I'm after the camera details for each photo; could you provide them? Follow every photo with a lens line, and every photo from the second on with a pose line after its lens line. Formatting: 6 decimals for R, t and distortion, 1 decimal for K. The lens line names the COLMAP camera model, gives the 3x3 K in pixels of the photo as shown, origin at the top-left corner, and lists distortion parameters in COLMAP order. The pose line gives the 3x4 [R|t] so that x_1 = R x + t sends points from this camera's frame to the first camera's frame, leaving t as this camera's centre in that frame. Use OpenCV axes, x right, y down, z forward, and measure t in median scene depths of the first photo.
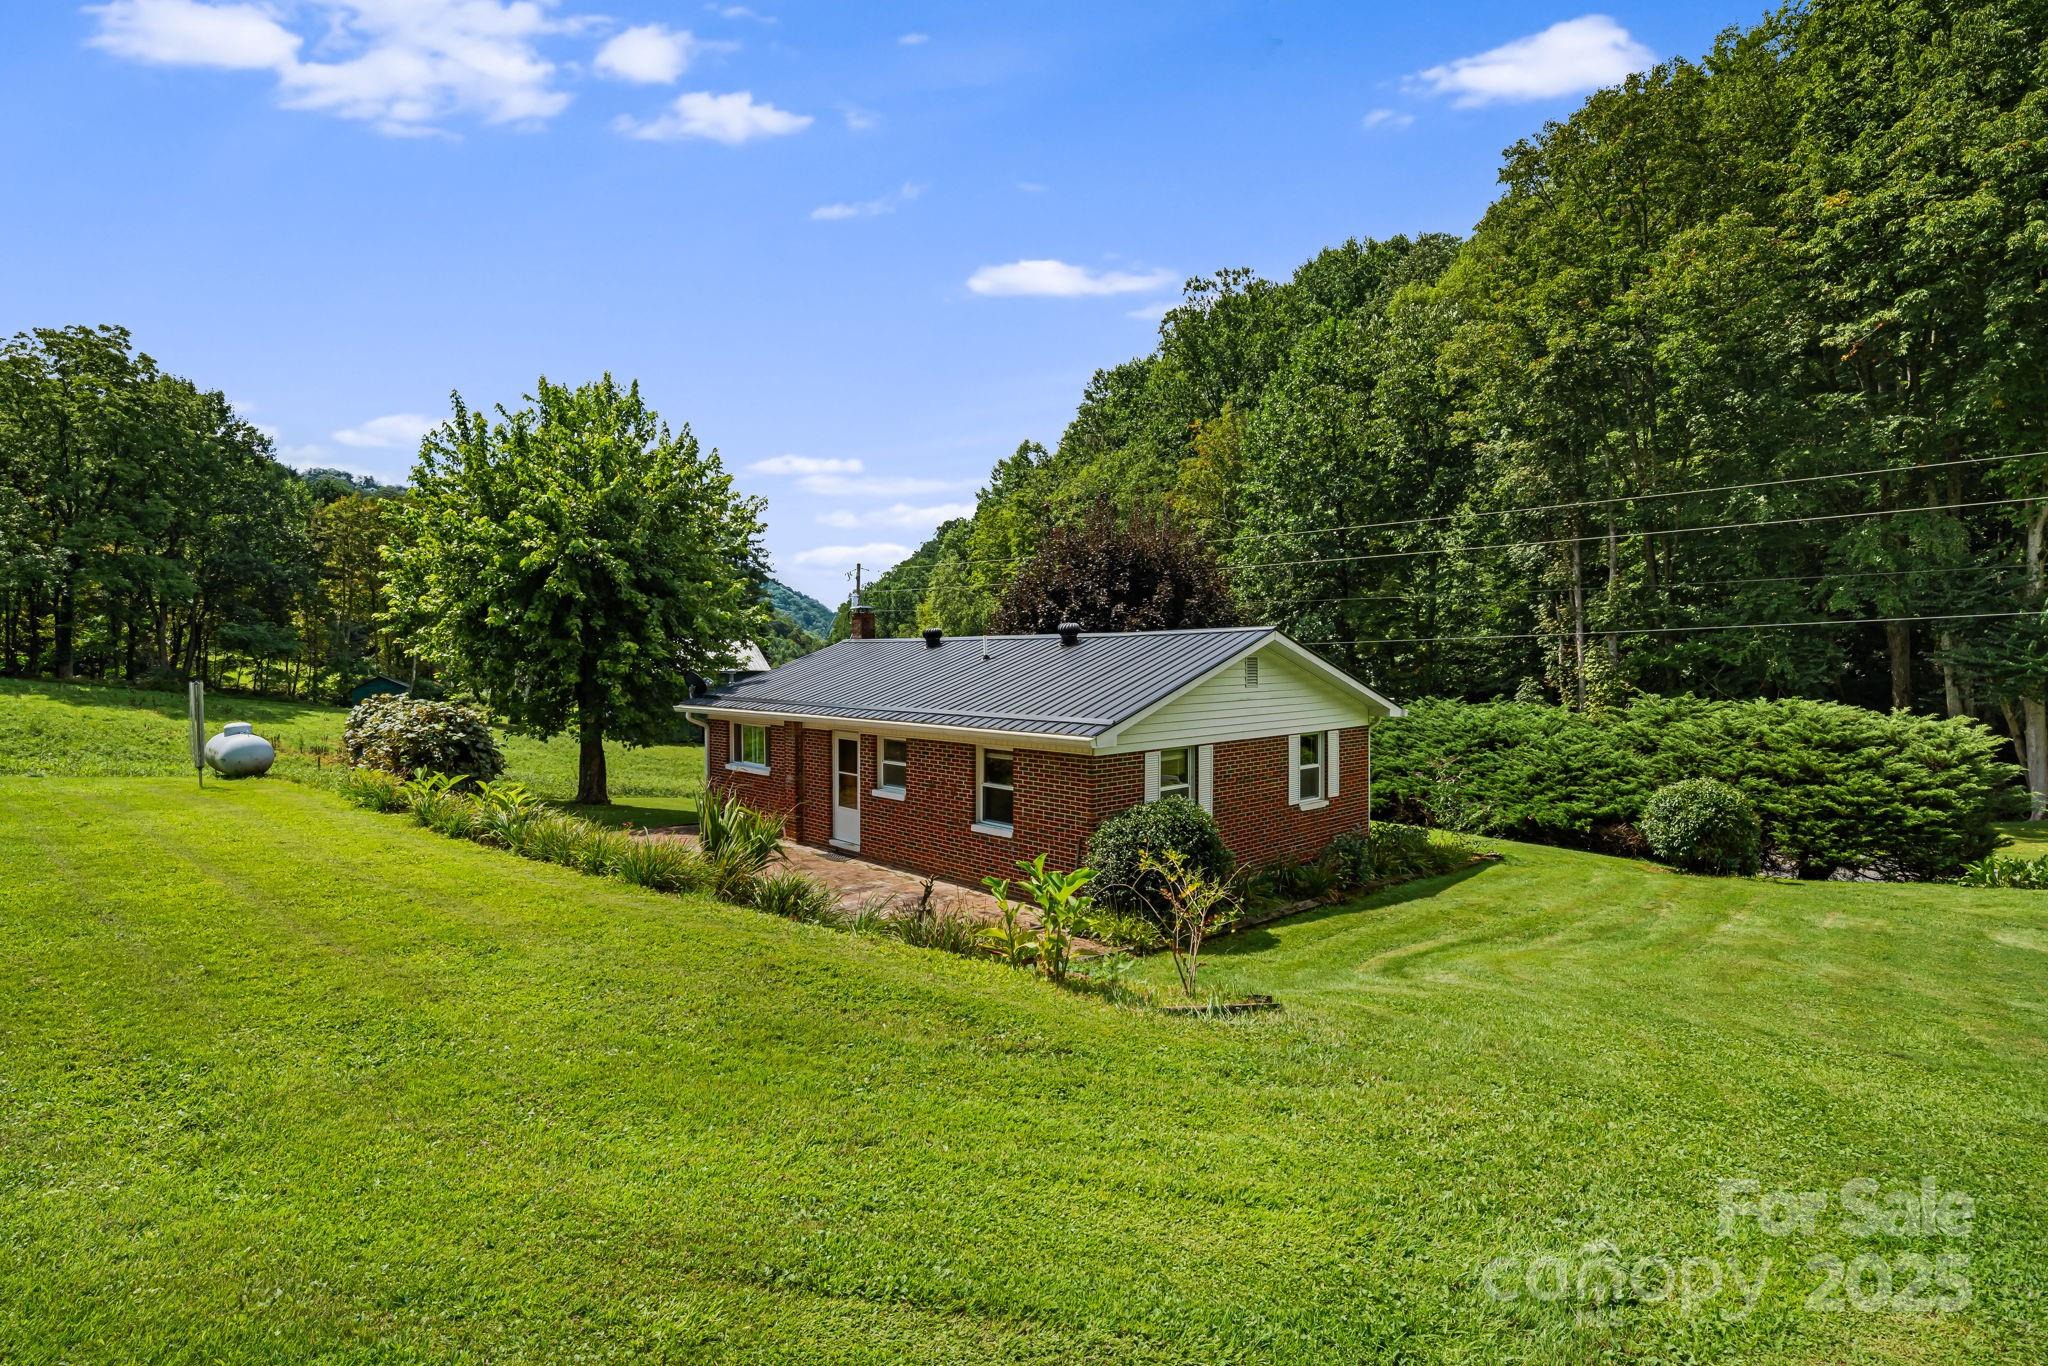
lens RADIAL K [[1016.5, 0, 1025.8], [0, 1016.5, 638.8], [0, 0, 1]] dist [0.000982, -0.007864]
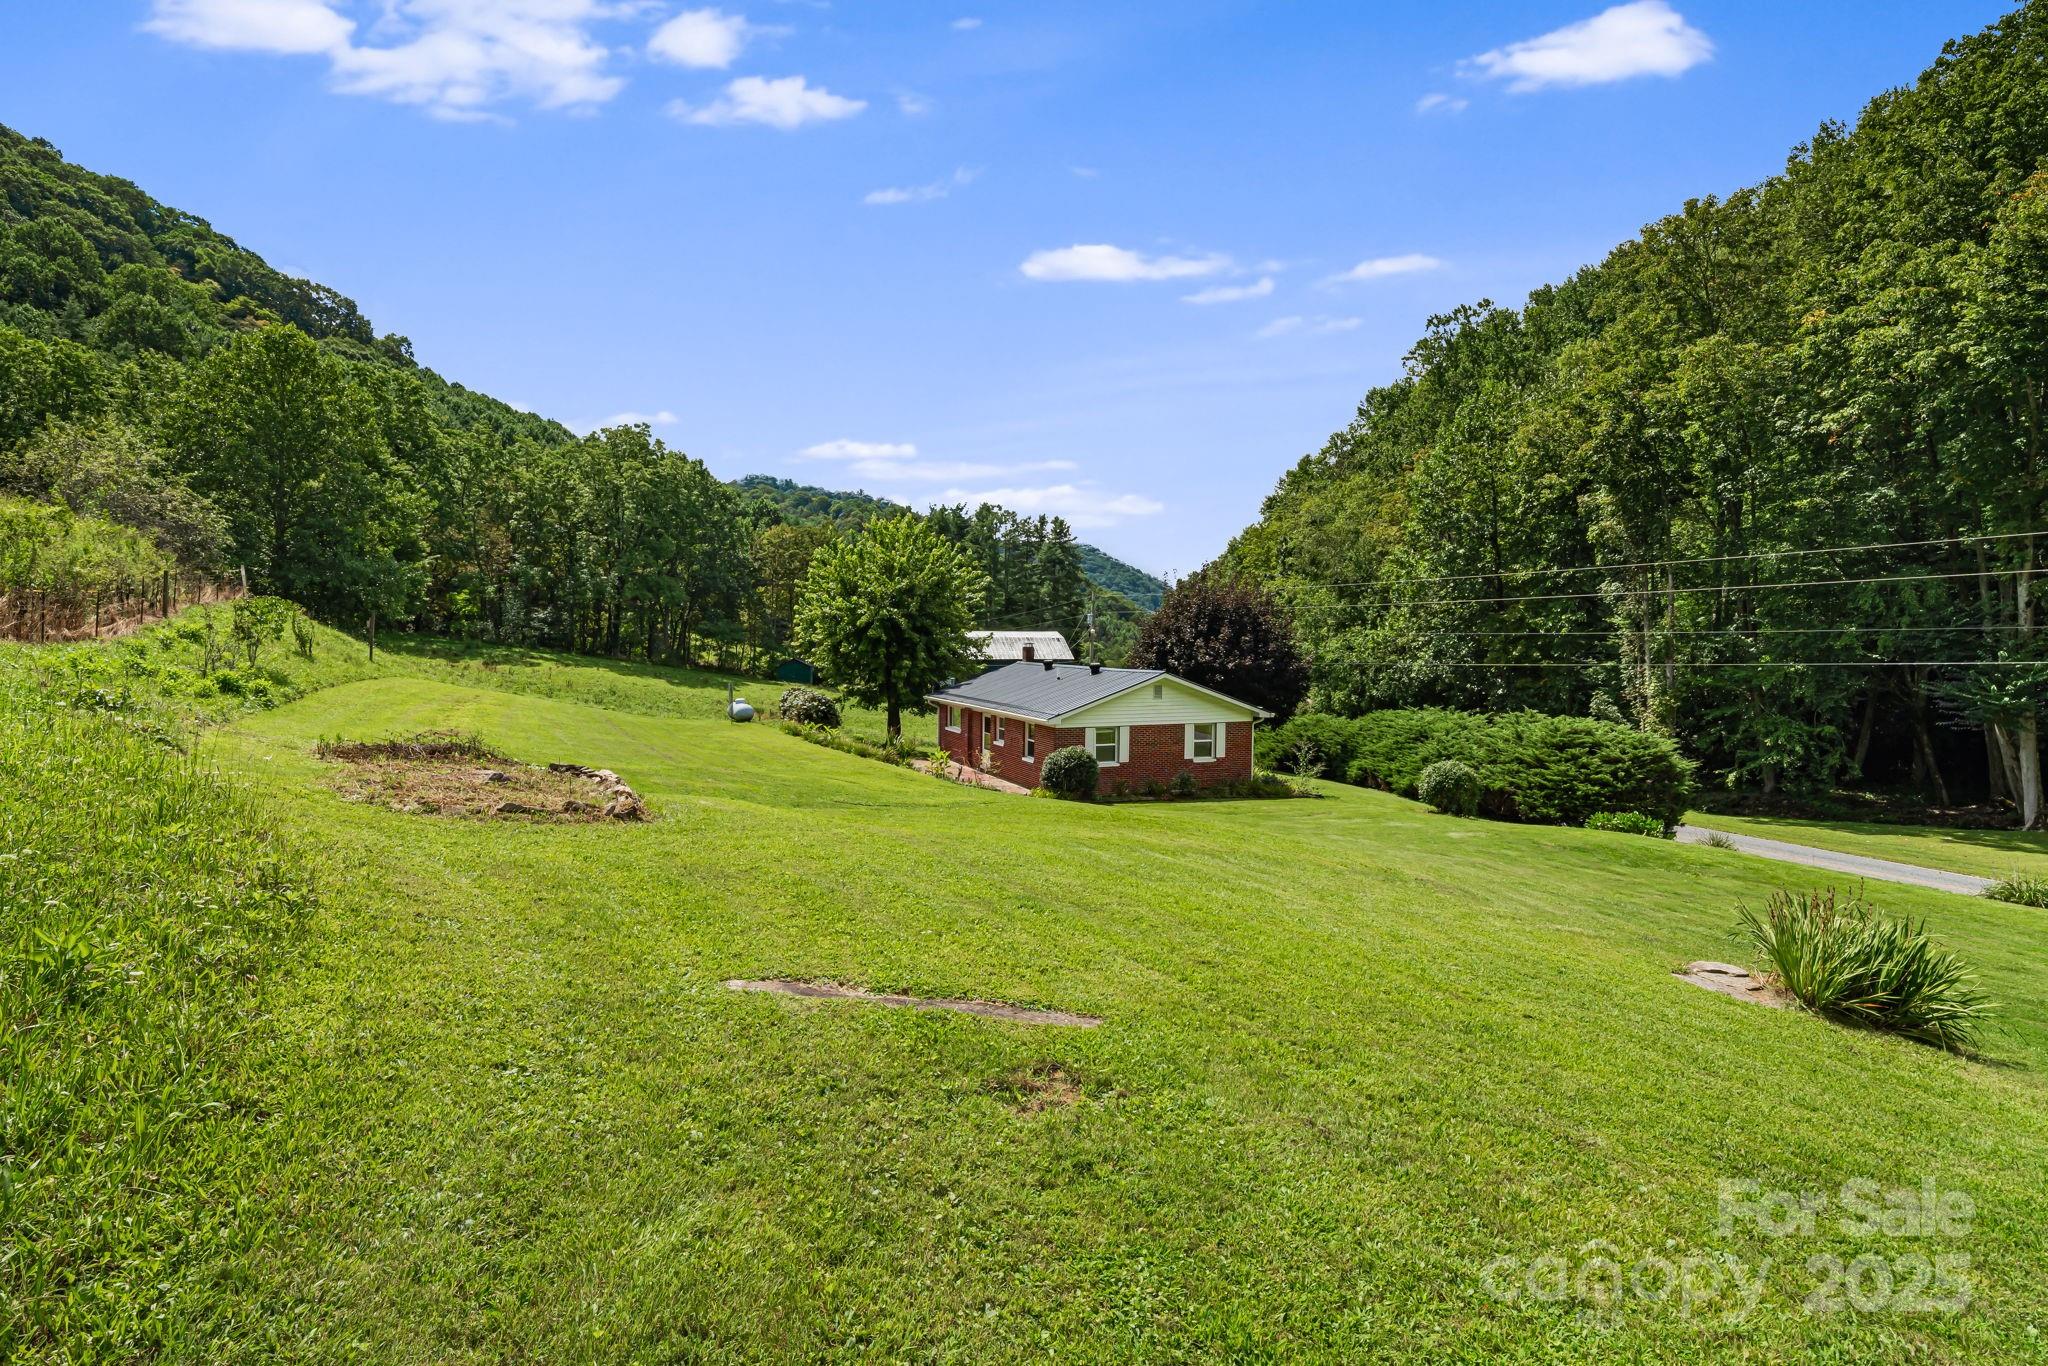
lens RADIAL K [[1021.0, 0, 1027.3], [0, 1021.0, 615.6], [0, 0, 1]] dist [-0.000232, -0.000430]
pose [[0.941663, 0.009455, -0.336424, 0.443818], [-0.010436, 0.999945, -0.001110, -0.078422], [0.336395, 0.004557, 0.941710, -0.694548]]
